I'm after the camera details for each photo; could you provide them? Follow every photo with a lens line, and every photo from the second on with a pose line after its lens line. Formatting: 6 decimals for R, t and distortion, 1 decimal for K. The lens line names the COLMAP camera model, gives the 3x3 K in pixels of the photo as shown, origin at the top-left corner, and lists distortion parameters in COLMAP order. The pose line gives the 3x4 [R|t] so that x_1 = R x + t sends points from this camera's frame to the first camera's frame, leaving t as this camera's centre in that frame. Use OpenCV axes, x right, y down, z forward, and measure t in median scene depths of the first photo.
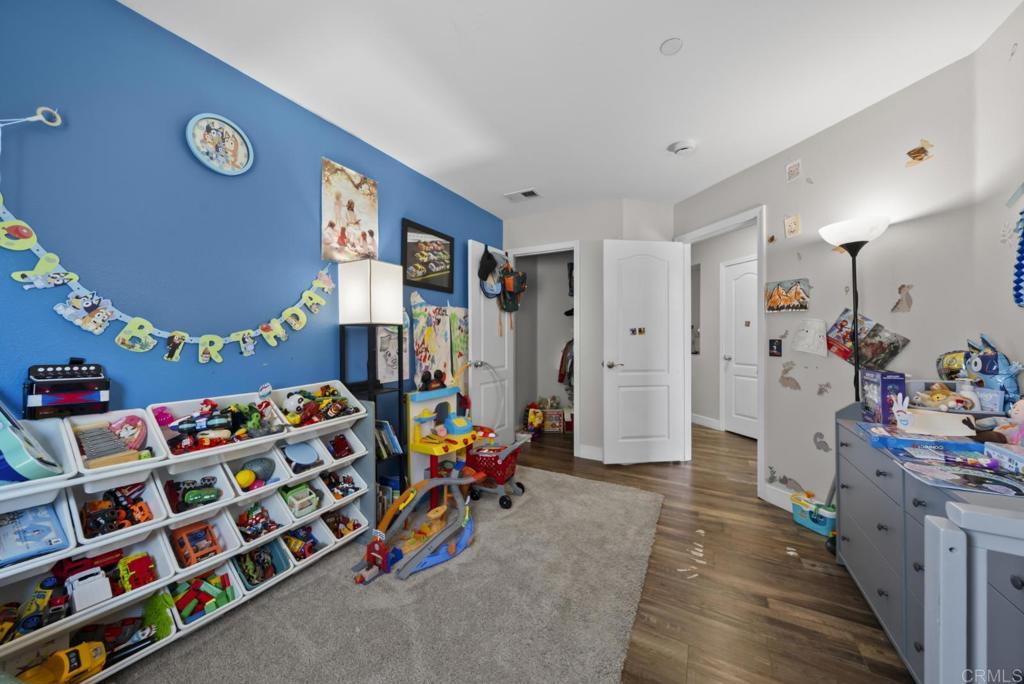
lens RADIAL K [[355.0, 0, 512.3], [0, 355.0, 343.9], [0, 0, 1]] dist [-0.002181, -0.000011]
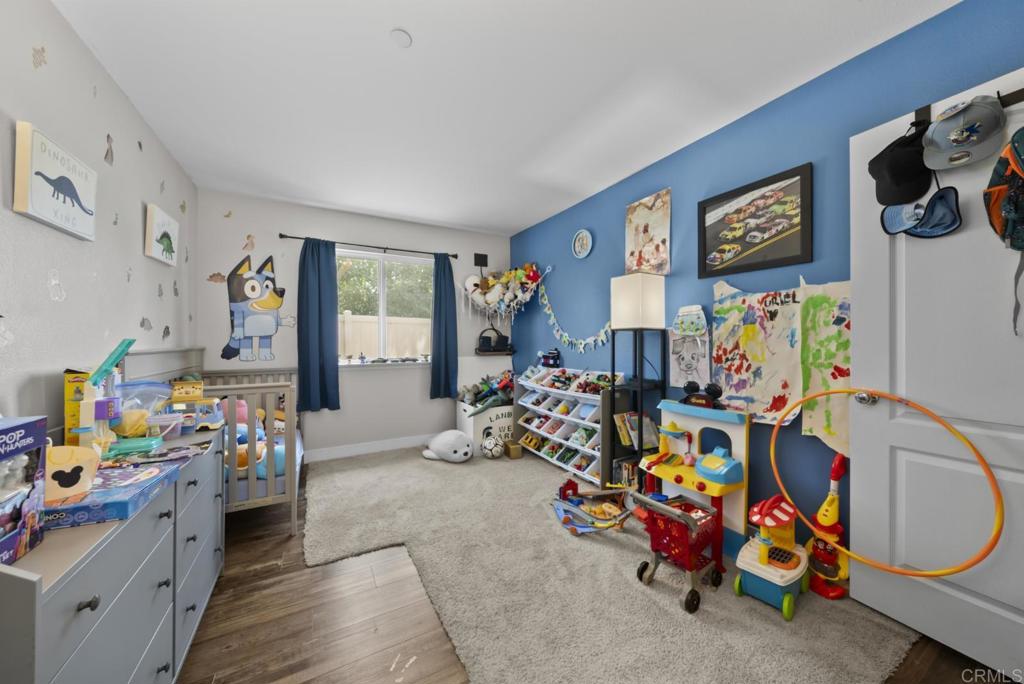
lens RADIAL K [[355.0, 0, 512.3], [0, 355.0, 343.9], [0, 0, 1]] dist [-0.002181, -0.000011]
pose [[-0.531047, 0.014530, -0.847218, 0.688548], [-0.004740, 0.999786, 0.020118, -0.024826], [0.847329, 0.014700, -0.530864, 1.101989]]
